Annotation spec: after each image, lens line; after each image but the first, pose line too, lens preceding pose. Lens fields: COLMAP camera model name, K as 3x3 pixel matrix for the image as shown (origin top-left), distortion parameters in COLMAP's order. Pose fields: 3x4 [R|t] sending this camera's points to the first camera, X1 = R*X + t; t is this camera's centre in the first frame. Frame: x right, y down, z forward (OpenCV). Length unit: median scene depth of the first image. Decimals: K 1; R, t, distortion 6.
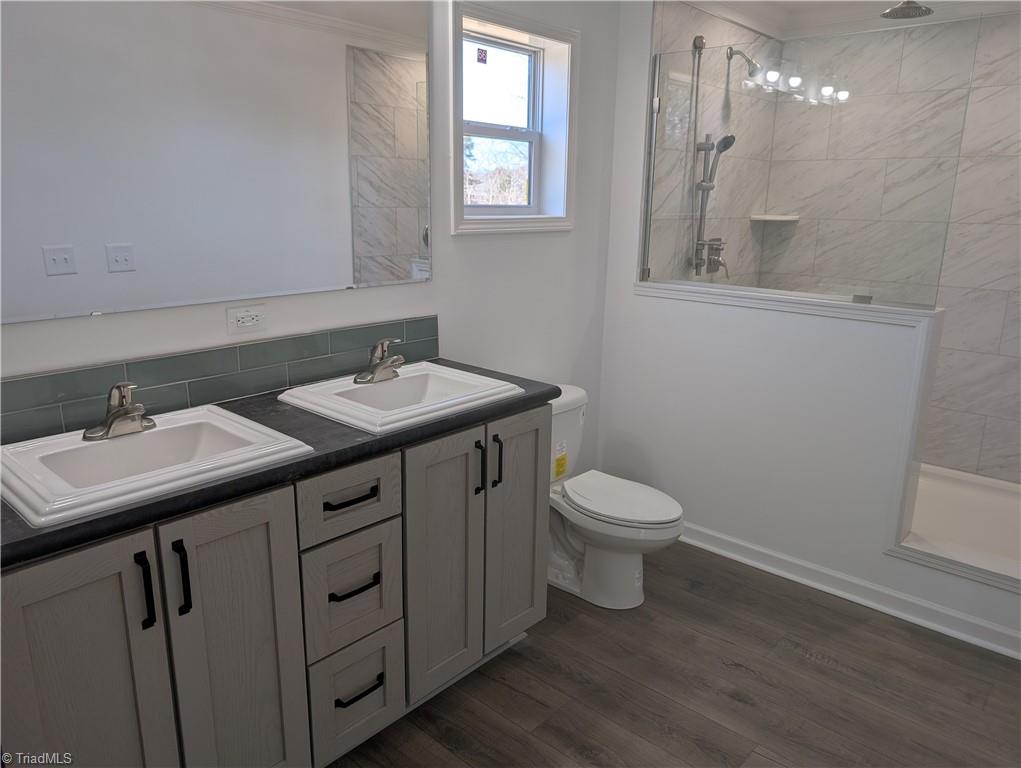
lens RADIAL K [[737.7, 0, 510.8], [0, 737.7, 380.8], [0, 0, 1]] dist [0.008892, -0.003162]
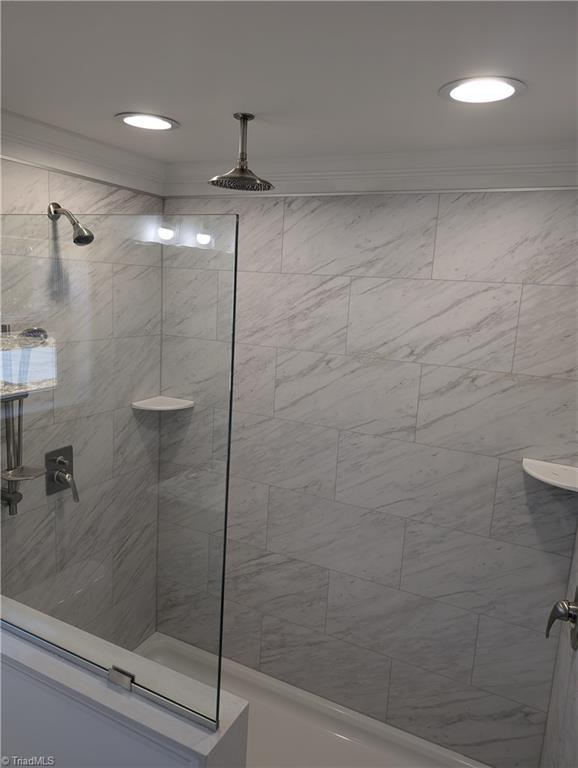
lens RADIAL K [[554.9, 0, 289.0], [0, 554.9, 384.0], [0, 0, 1]] dist [0.008892, -0.003162]
pose [[0.964106, -0.010192, 0.265322, 0.365191], [0.024674, 0.998378, -0.051306, -0.232111], [-0.264369, 0.056011, 0.962794, 0.405476]]
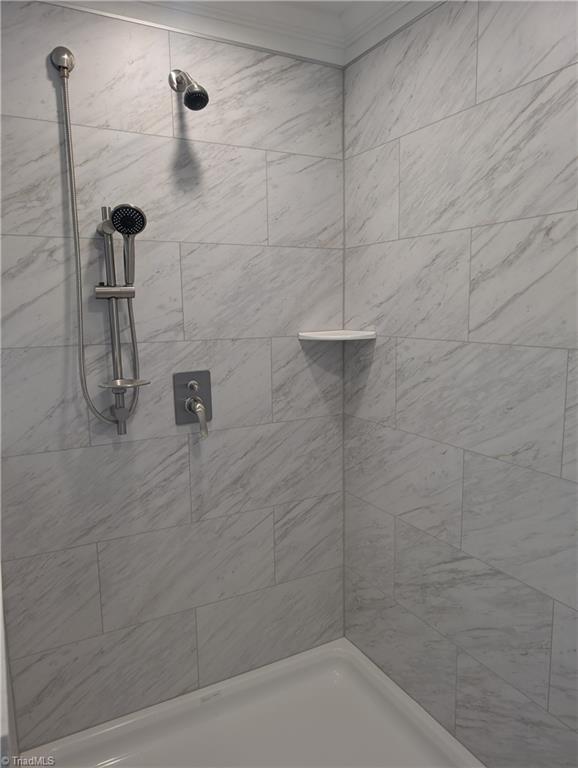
lens RADIAL K [[550.8, 0, 290.5], [0, 550.8, 386.8], [0, 0, 1]] dist [0.006123, -0.000753]
pose [[0.939567, 0.022239, -0.341643, 0.538333], [-0.054250, 0.994952, -0.084430, -0.149395], [0.338041, 0.097862, 0.936030, 0.609516]]
